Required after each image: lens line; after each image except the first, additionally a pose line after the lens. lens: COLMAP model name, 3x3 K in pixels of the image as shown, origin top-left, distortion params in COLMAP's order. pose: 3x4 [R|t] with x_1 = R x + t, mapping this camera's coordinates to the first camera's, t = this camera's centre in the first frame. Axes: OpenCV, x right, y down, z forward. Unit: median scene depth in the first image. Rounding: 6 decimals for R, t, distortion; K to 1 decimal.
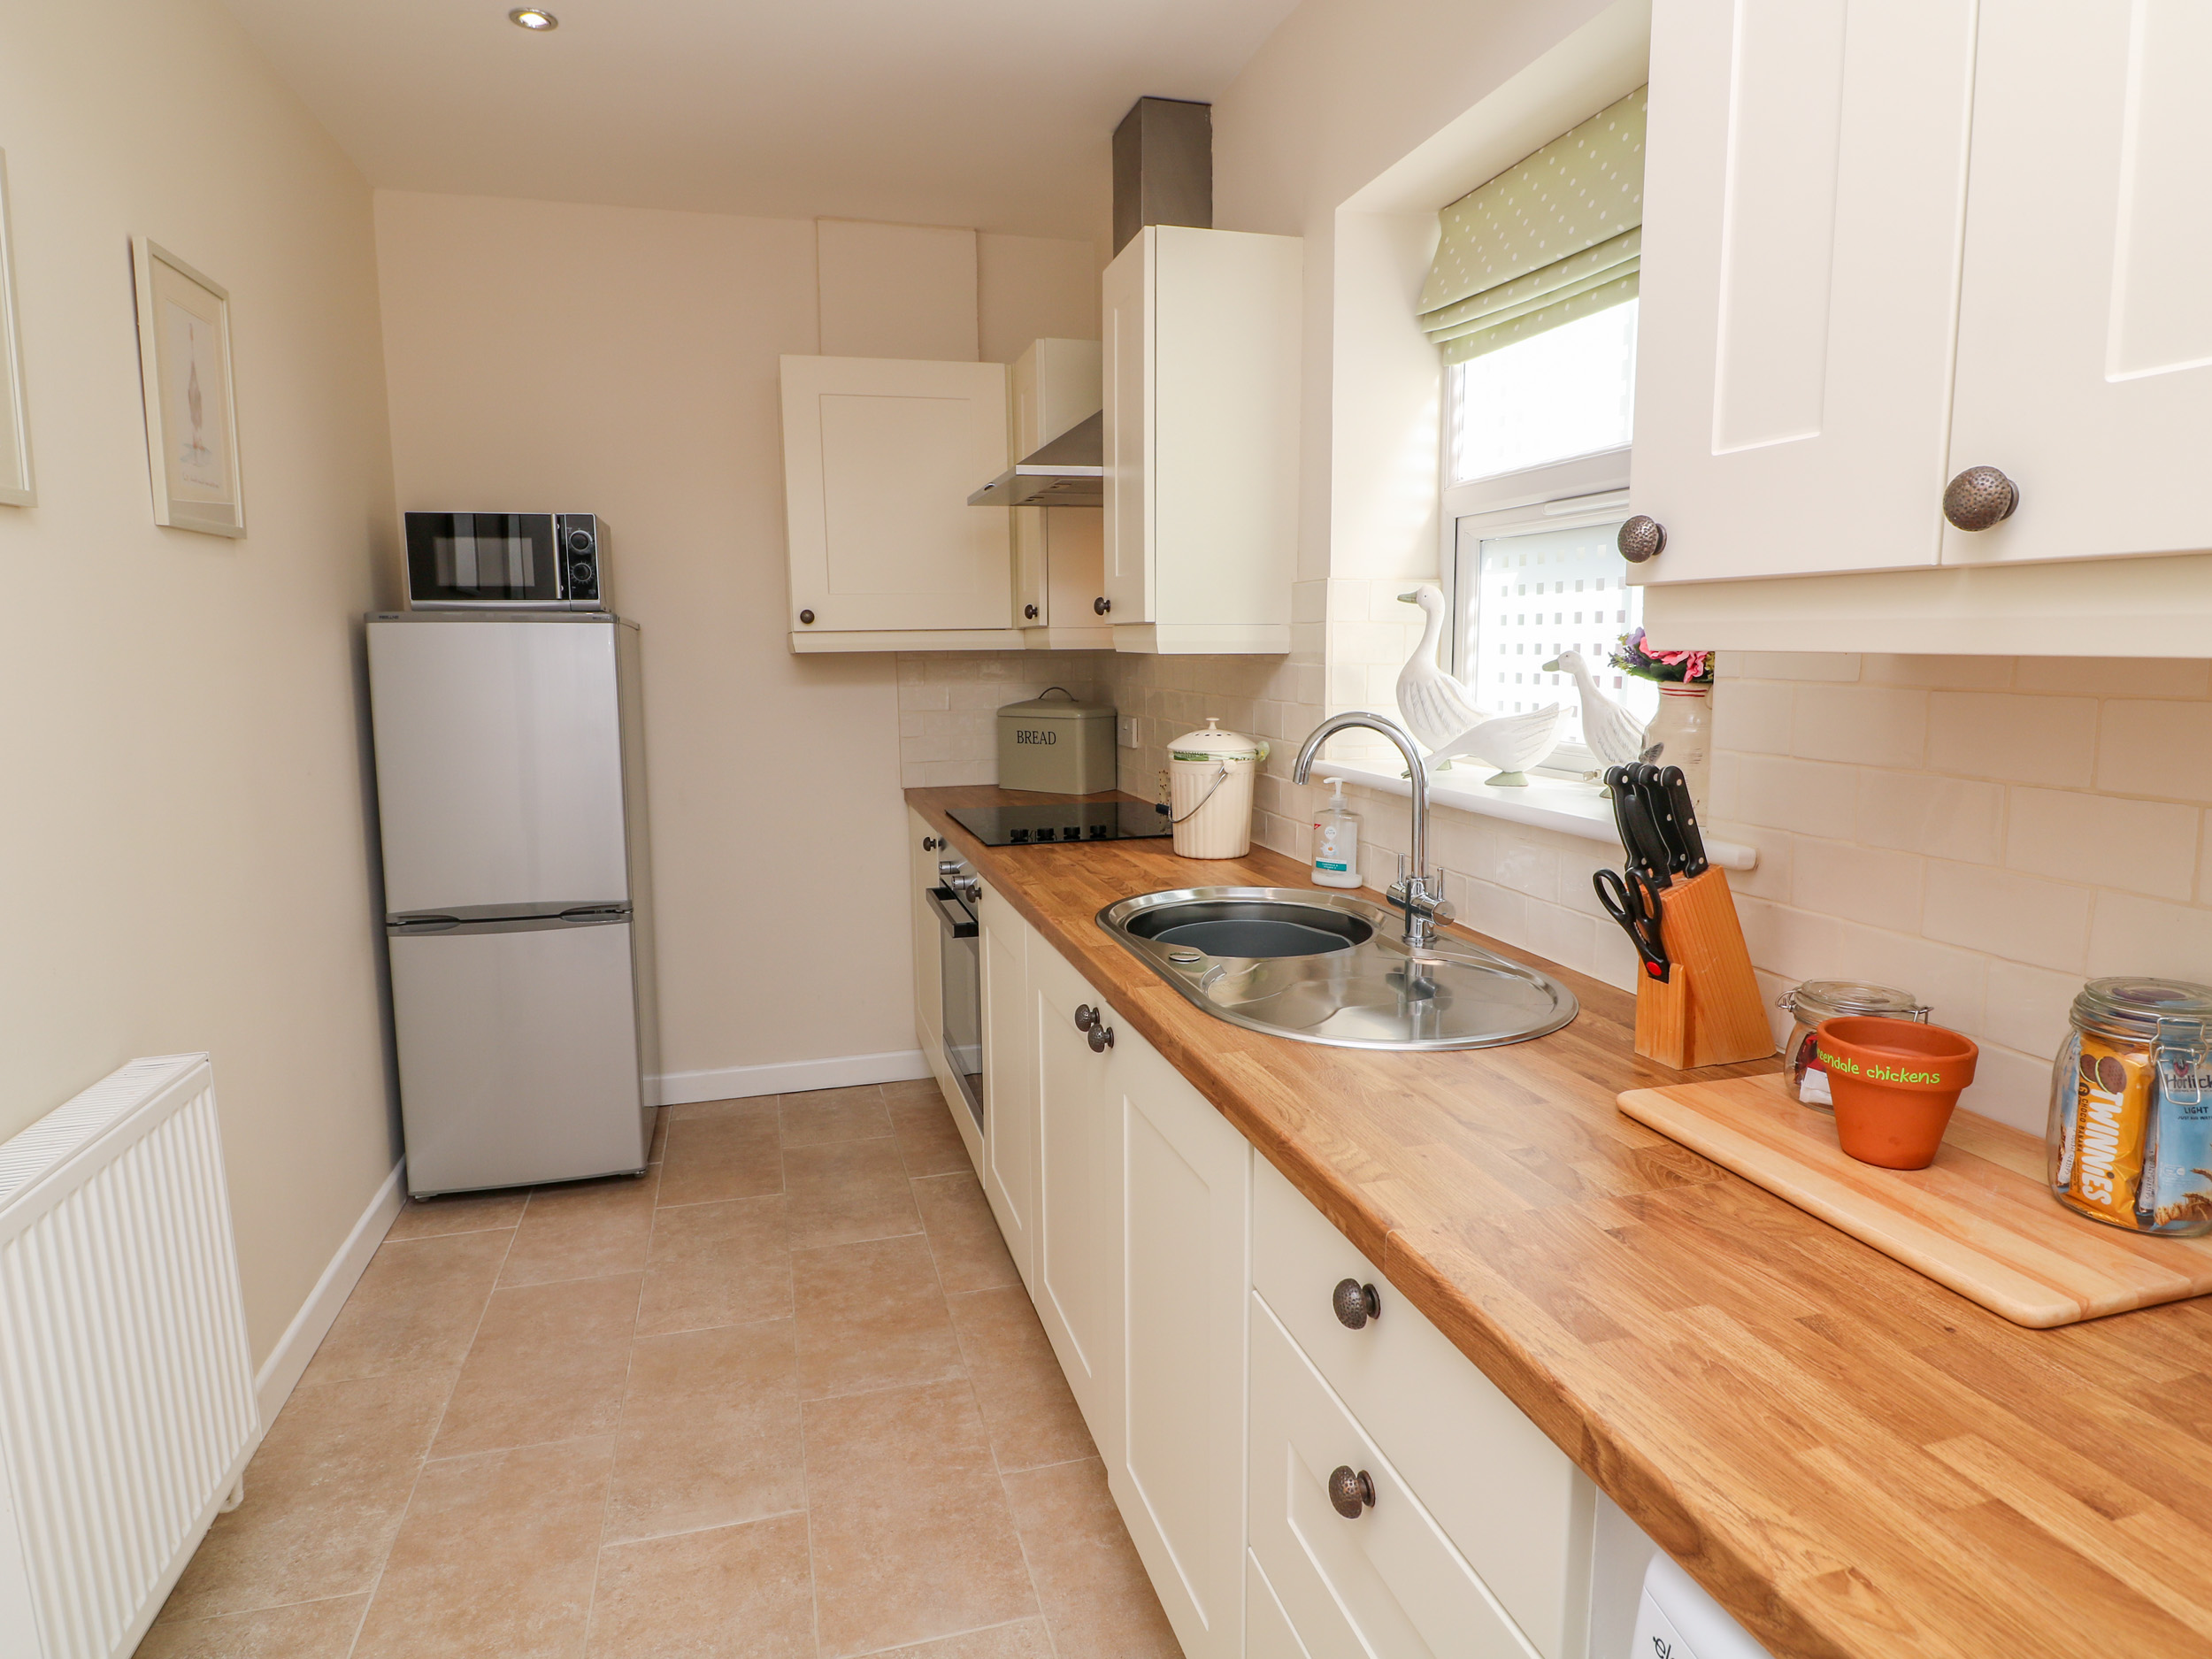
lens RADIAL K [[1197.6, 0, 1106.0], [0, 1197.6, 829.5], [0, 0, 1]] dist [0.002504, -0.013627]
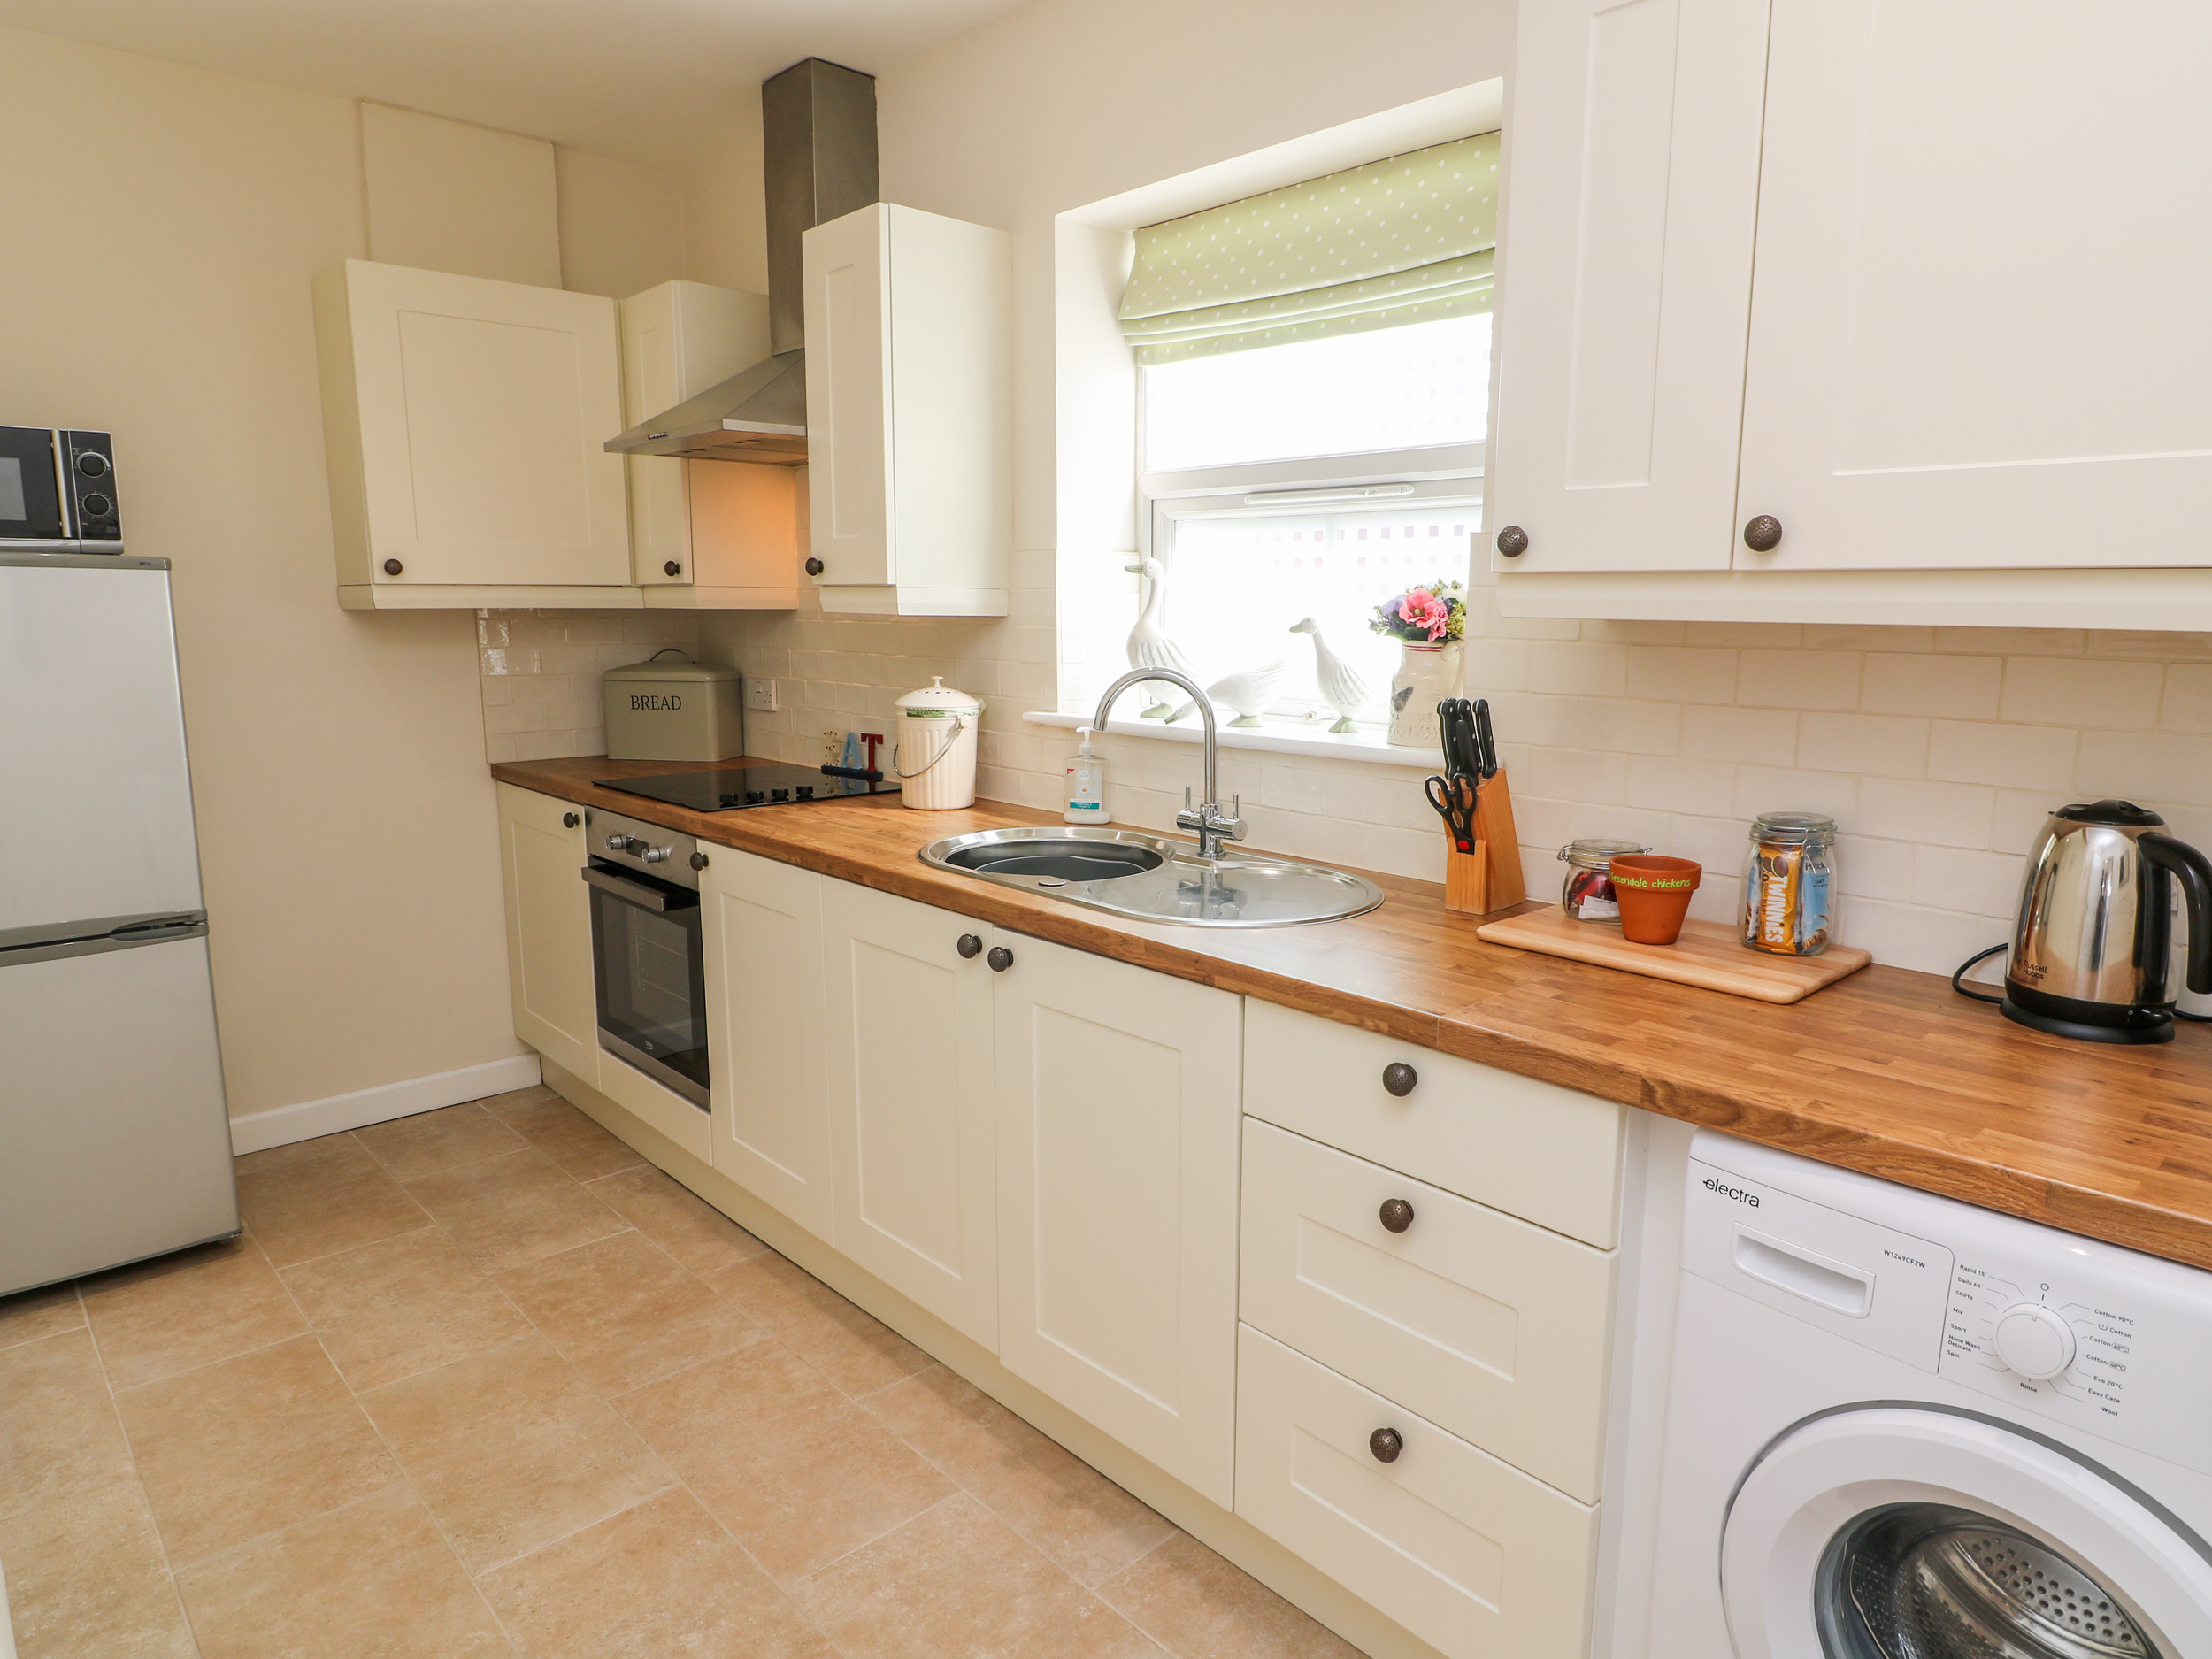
lens RADIAL K [[1273.5, 0, 1106.0], [0, 1273.5, 829.5], [0, 0, 1]] dist [0.003438, -0.015461]
pose [[0.891278, -0.064527, 0.448843, -0.326128], [0.055467, 0.997904, 0.033319, 0.013960], [-0.450052, -0.004800, 0.892989, -0.079788]]
